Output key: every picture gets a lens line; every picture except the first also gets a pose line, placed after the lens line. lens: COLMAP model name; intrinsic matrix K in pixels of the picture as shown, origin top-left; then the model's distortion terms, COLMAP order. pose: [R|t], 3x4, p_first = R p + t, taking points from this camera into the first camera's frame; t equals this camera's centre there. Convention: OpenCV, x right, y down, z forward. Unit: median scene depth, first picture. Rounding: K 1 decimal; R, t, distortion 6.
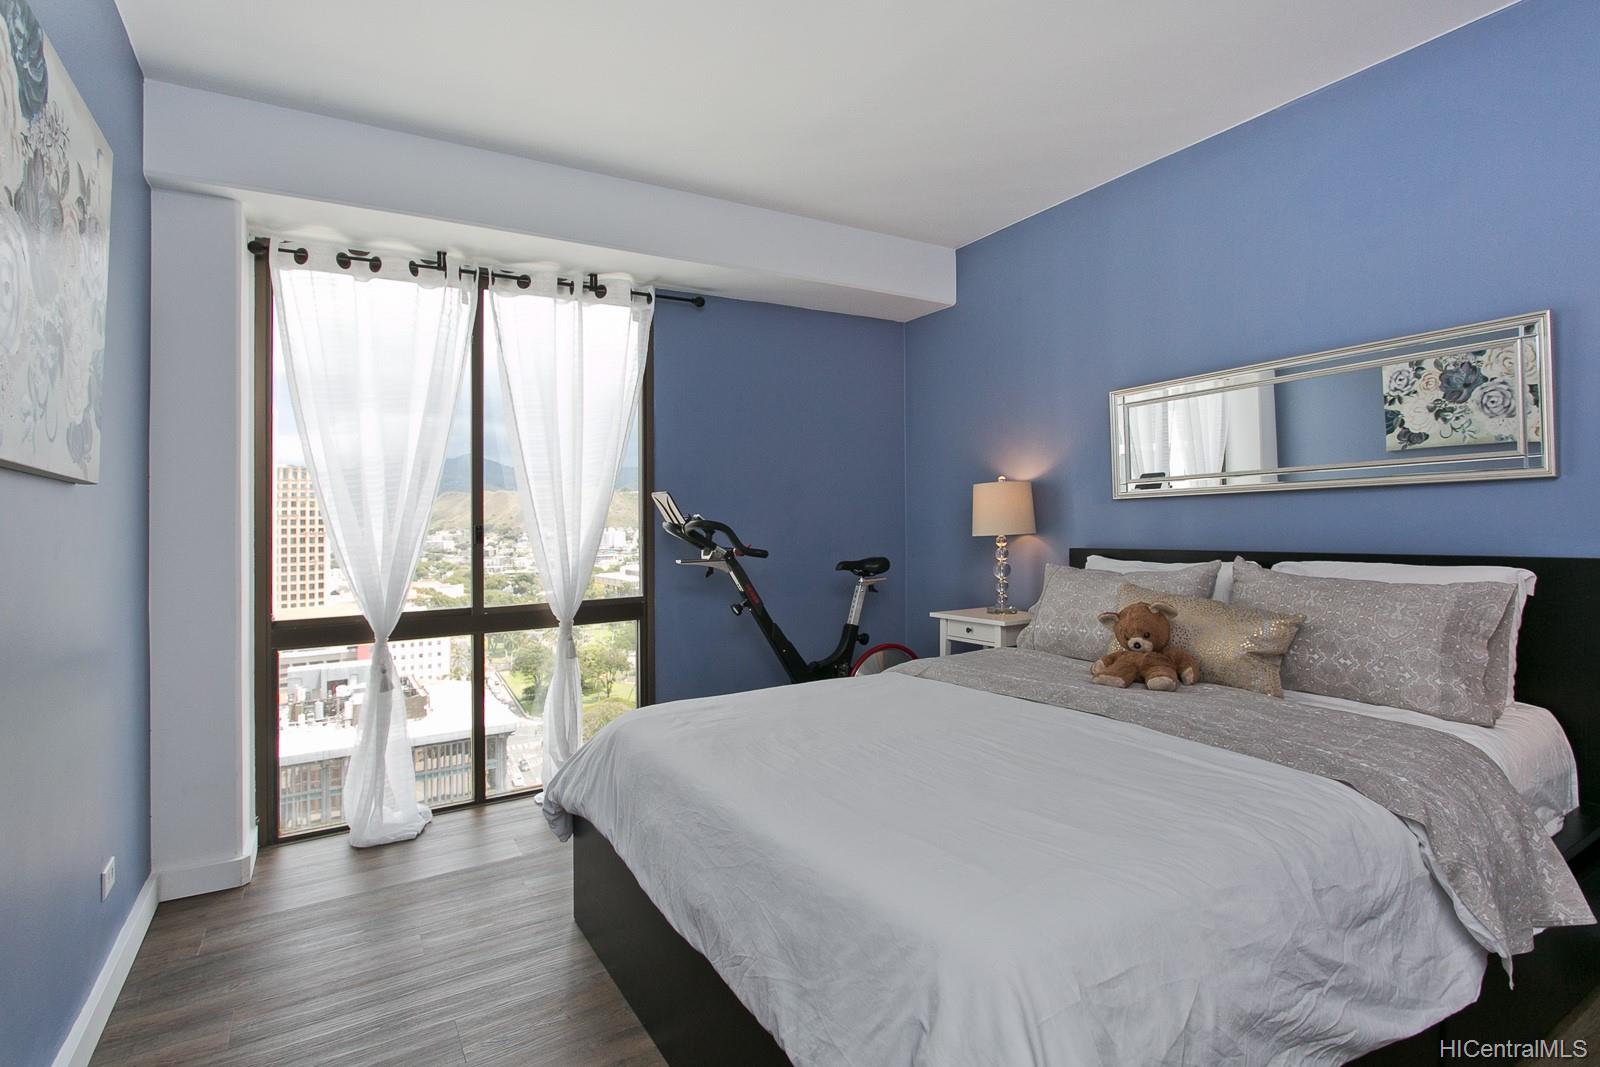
lens RADIAL K [[790.9, 0, 799.4], [0, 790.9, 531.1], [0, 0, 1]] dist [-0.008830, 0.001924]
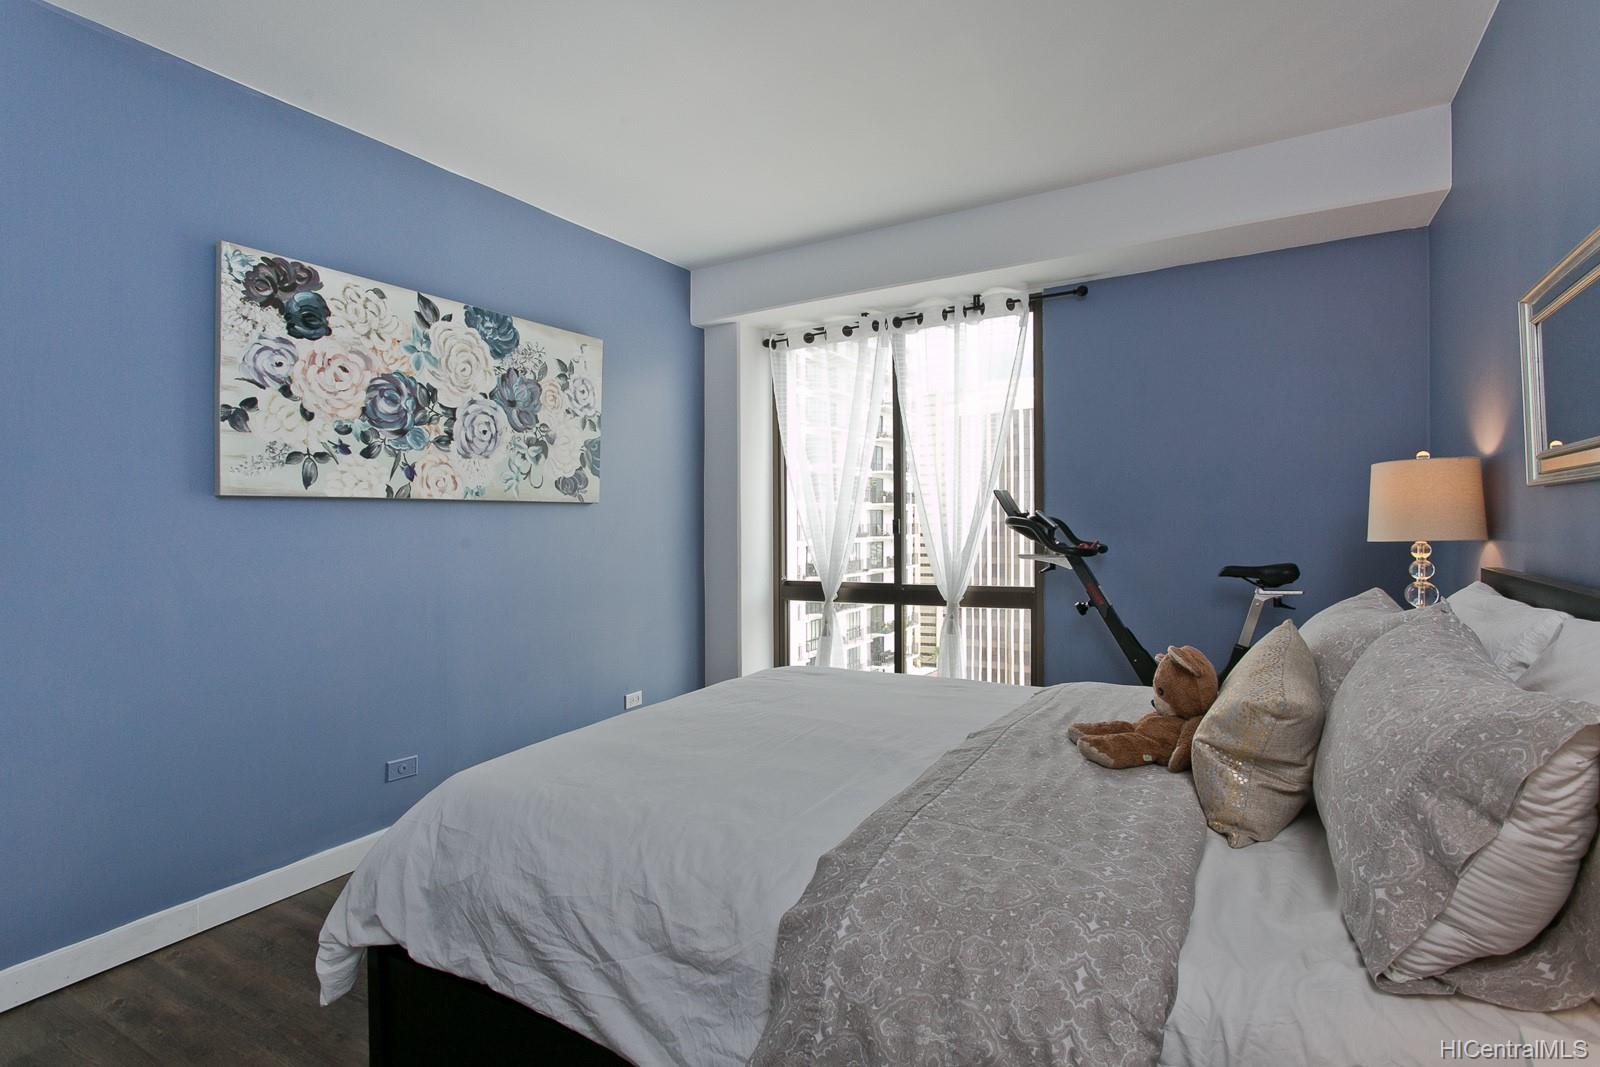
lens RADIAL K [[790.9, 0, 806.8], [0, 790.9, 523.0], [0, 0, 1]] dist [-0.008830, 0.001924]
pose [[0.478451, 0.015844, -0.877971, 0.630194], [0.001572, 0.999820, 0.018900, -0.025103], [0.878113, -0.010423, 0.478340, 0.257397]]
